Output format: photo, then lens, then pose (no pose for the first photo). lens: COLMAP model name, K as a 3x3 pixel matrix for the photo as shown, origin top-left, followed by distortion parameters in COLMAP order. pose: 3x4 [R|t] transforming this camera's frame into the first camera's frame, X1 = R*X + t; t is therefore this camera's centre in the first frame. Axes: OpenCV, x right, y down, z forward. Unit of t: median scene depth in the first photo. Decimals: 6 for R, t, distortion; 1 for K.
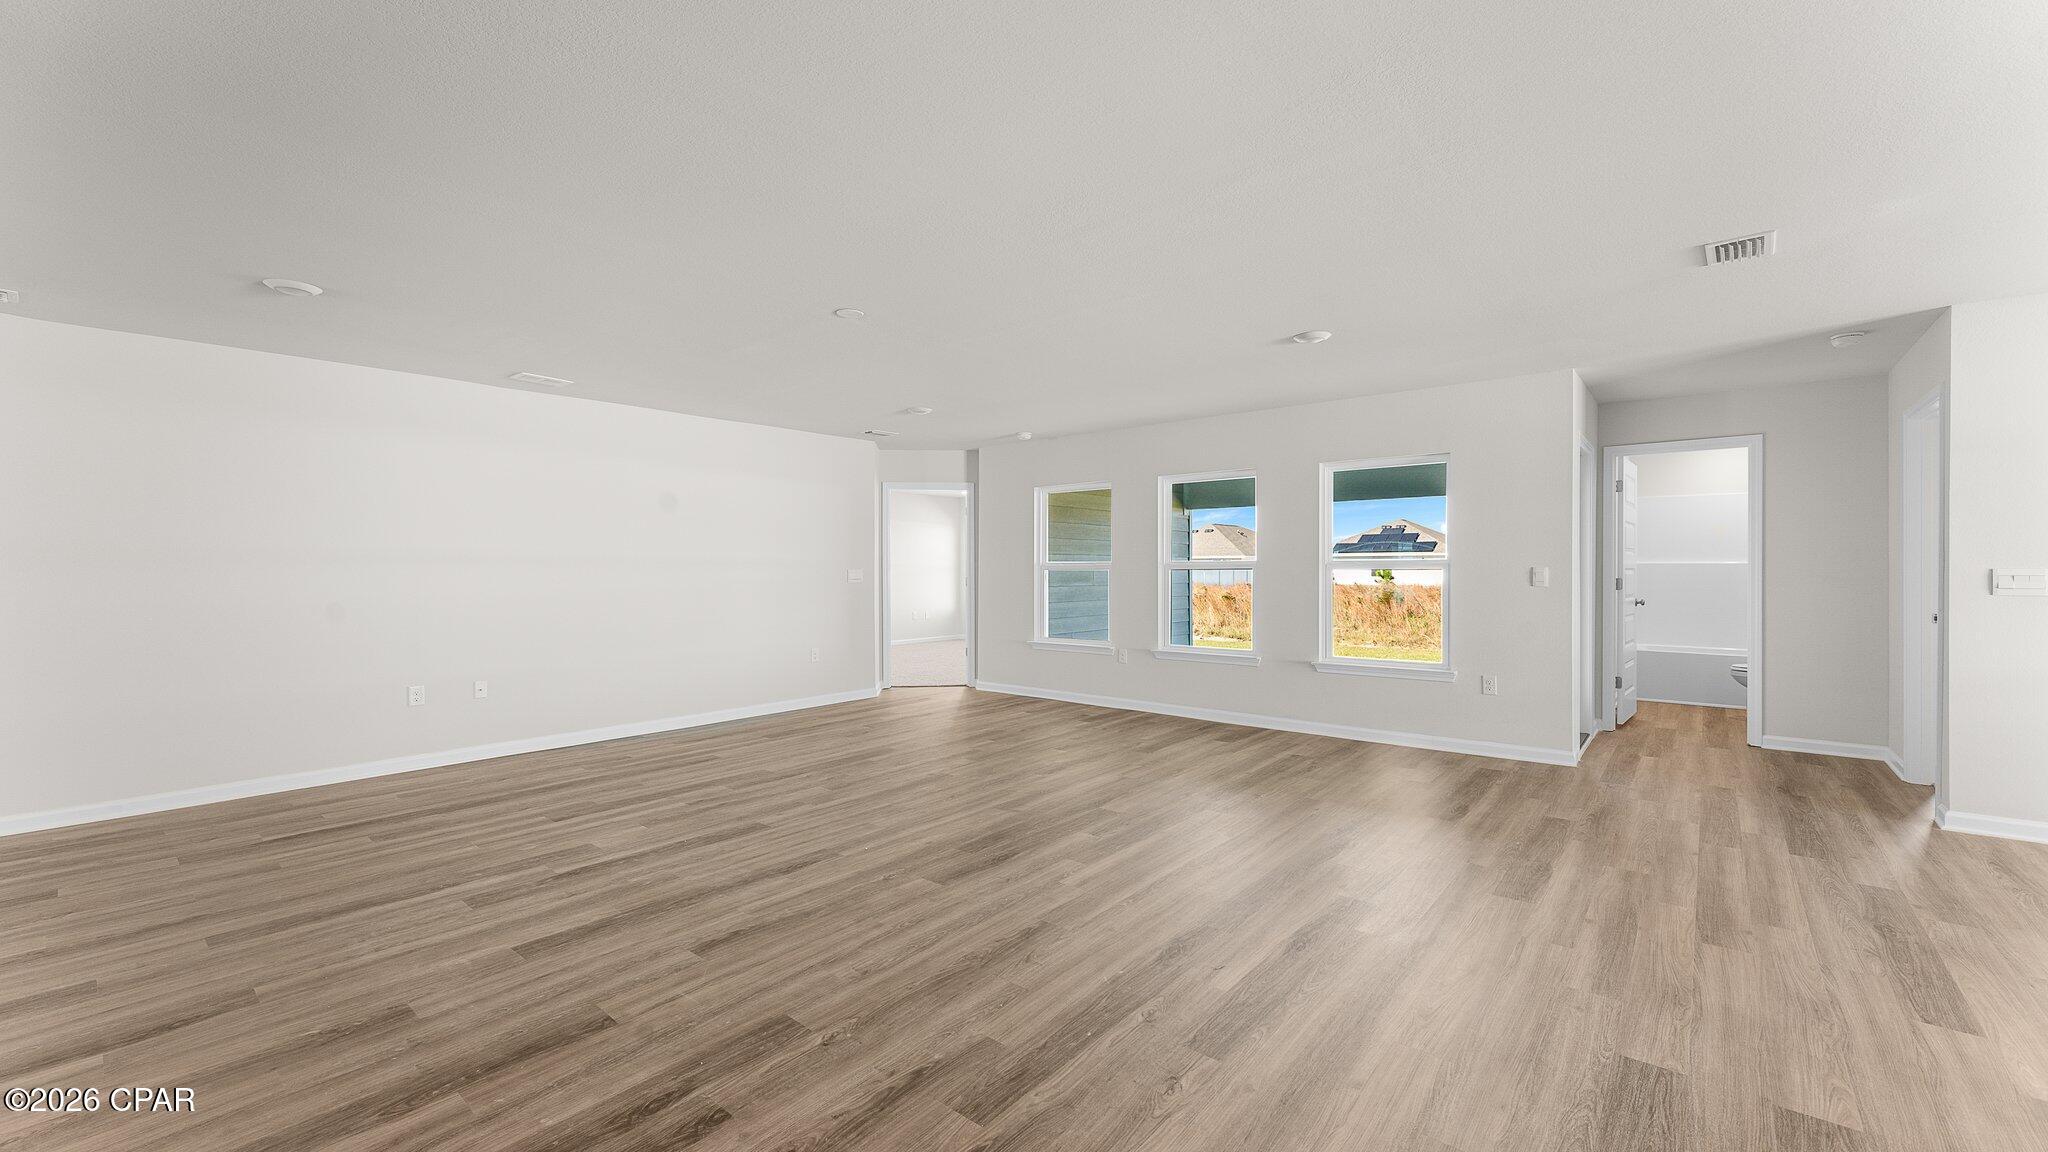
lens RADIAL K [[819.0, 0, 1024.3], [0, 819.0, 567.4], [0, 0, 1]] dist [-0.000353, 0.000131]
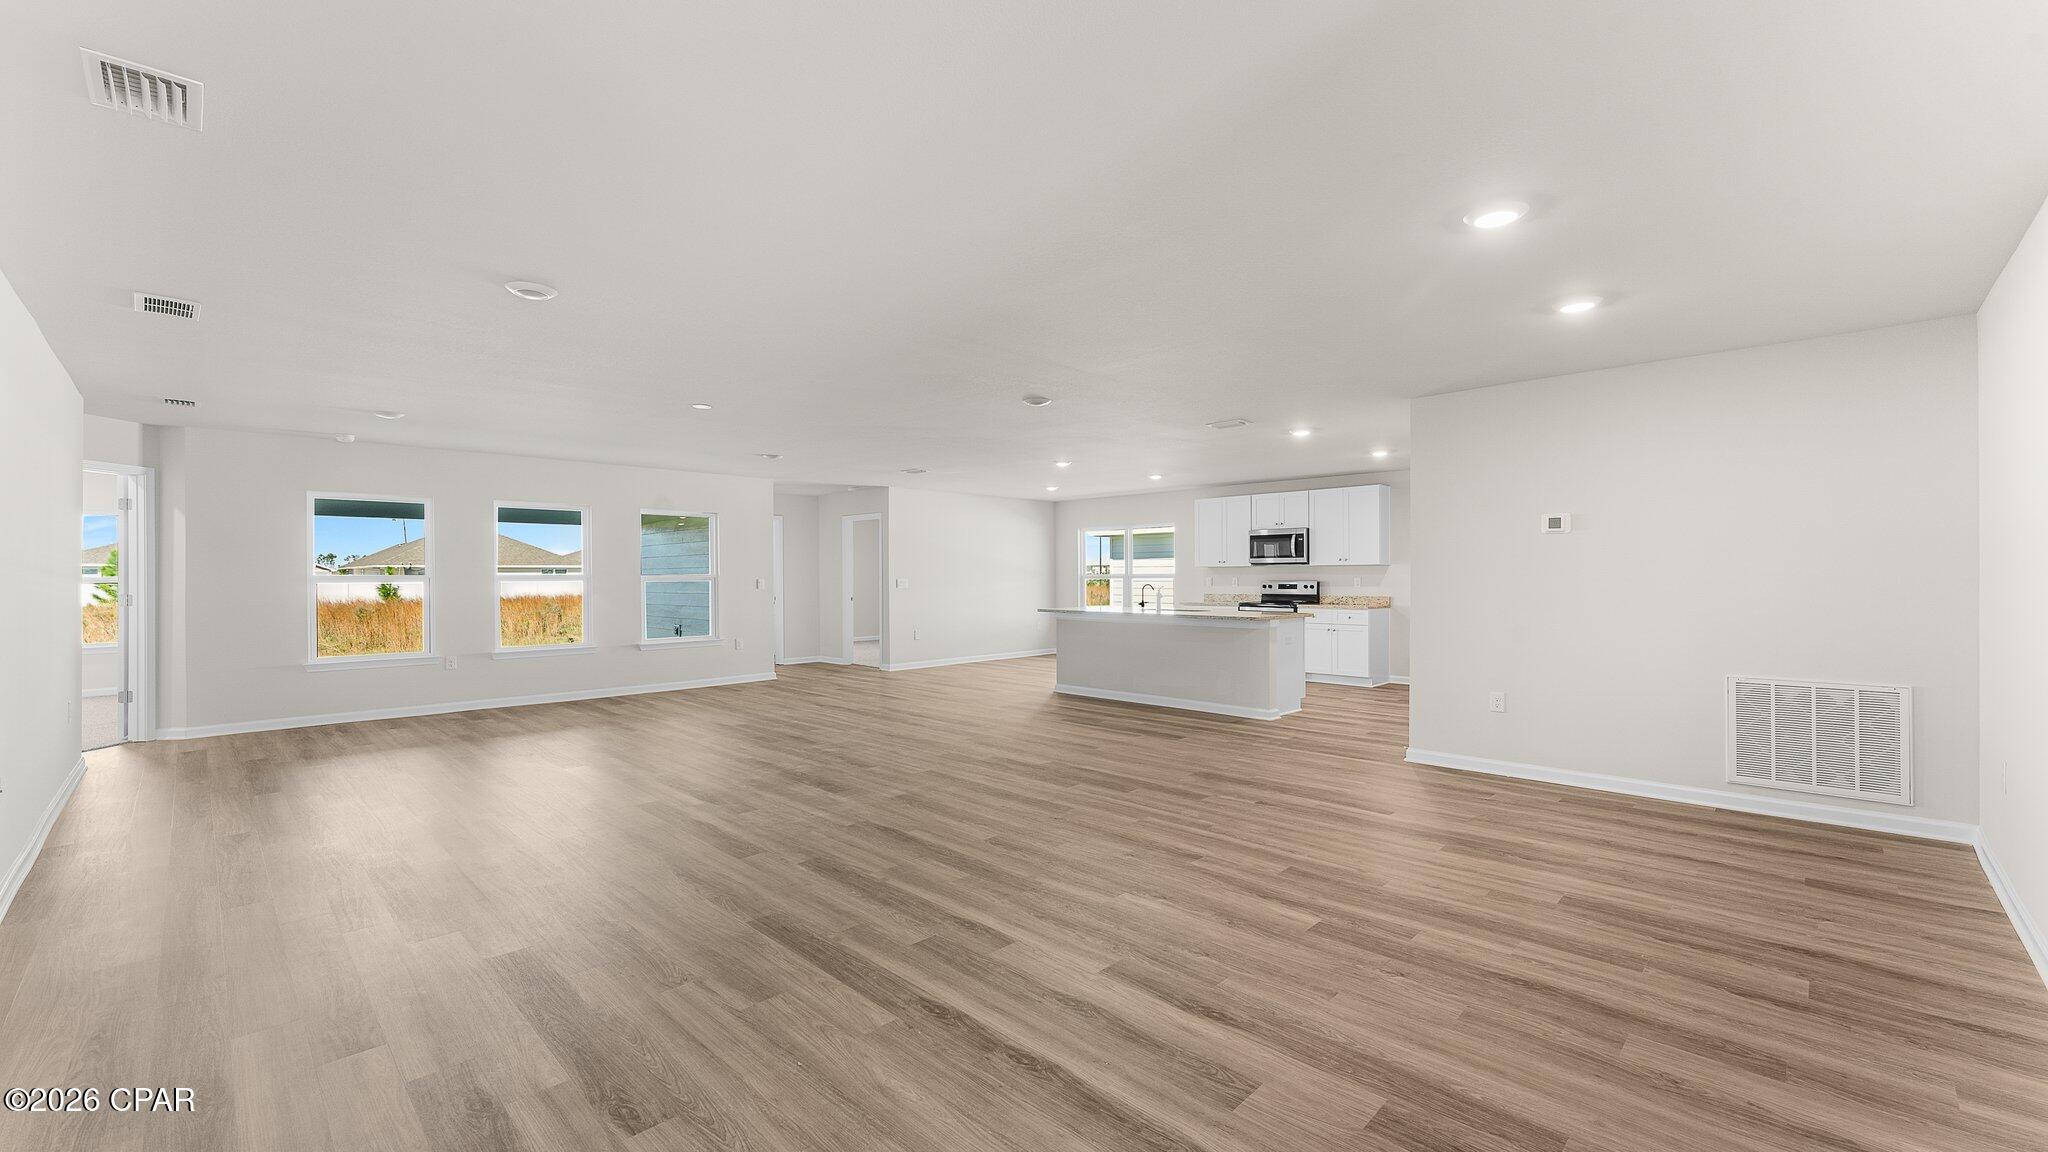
lens RADIAL K [[819.0, 0, 1023.9], [0, 819.0, 575.5], [0, 0, 1]] dist [-0.000353, 0.000131]
pose [[0.074882, 0.003749, 0.997185, -0.865395], [0.001868, 0.999991, -0.003900, -0.000079], [-0.997191, 0.002154, 0.074875, 0.166787]]
